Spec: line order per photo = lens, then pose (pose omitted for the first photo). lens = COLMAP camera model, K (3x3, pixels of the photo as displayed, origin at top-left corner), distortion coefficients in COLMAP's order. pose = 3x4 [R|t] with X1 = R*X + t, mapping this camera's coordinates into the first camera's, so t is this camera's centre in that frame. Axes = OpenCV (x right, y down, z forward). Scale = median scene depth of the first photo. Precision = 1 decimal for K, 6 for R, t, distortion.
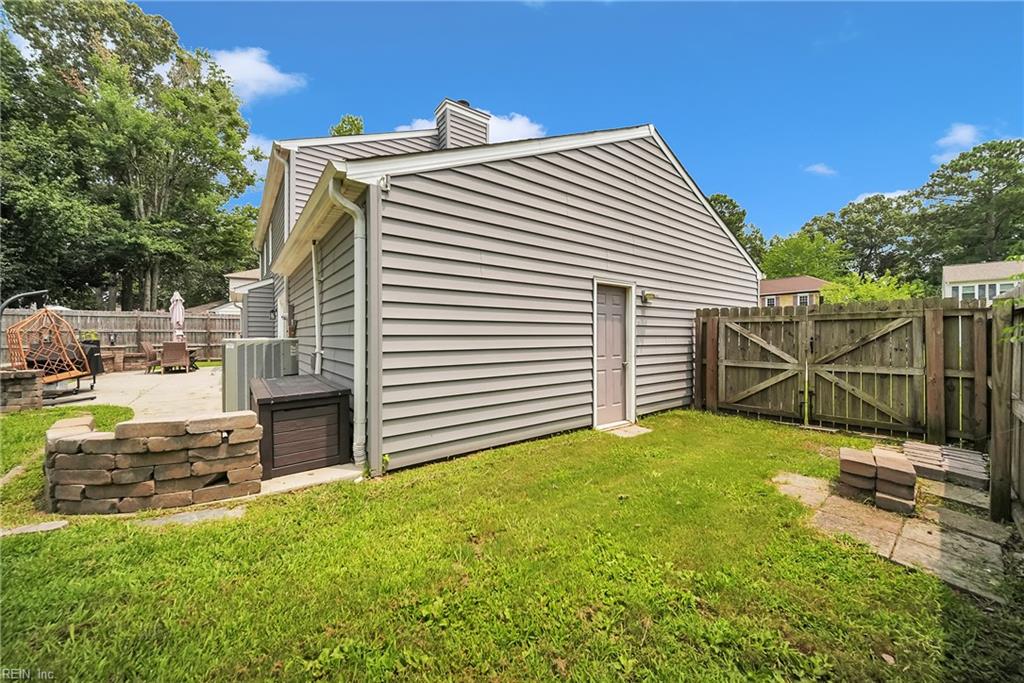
lens RADIAL K [[364.8, 0, 498.9], [0, 364.8, 333.3], [0, 0, 1]] dist [-0.001484, -0.000136]
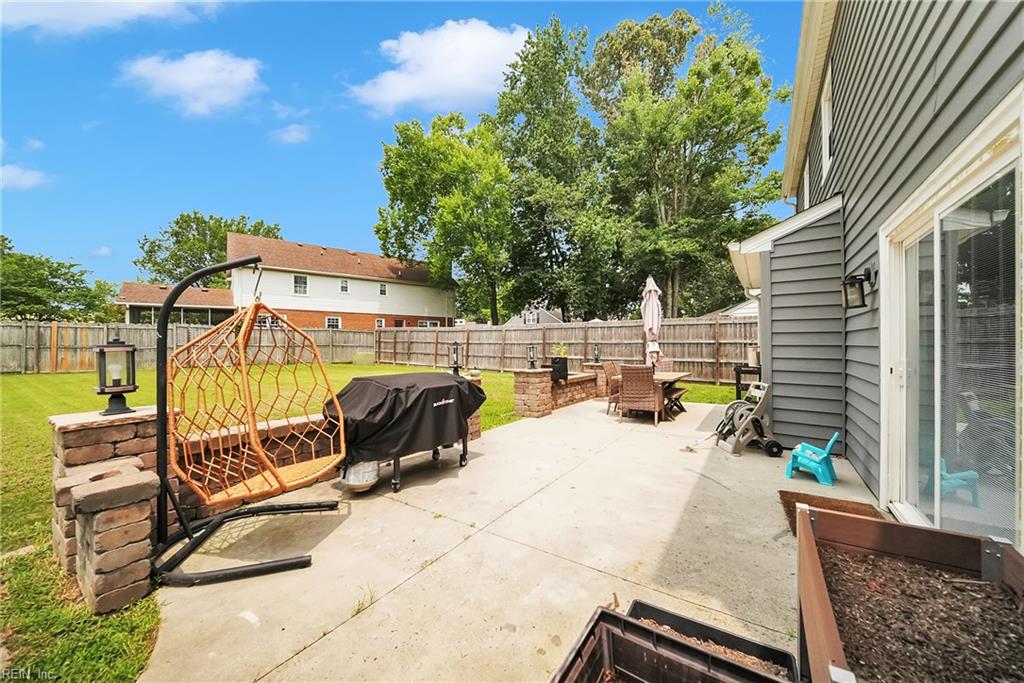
lens RADIAL K [[368.0, 0, 516.4], [0, 368.0, 344.7], [0, 0, 1]] dist [-0.000909, -0.000066]
pose [[0.348400, 0.001828, -0.937344, -0.242009], [0.009068, 0.999945, 0.005321, -0.006468], [0.937302, -0.010353, 0.348364, 0.355291]]
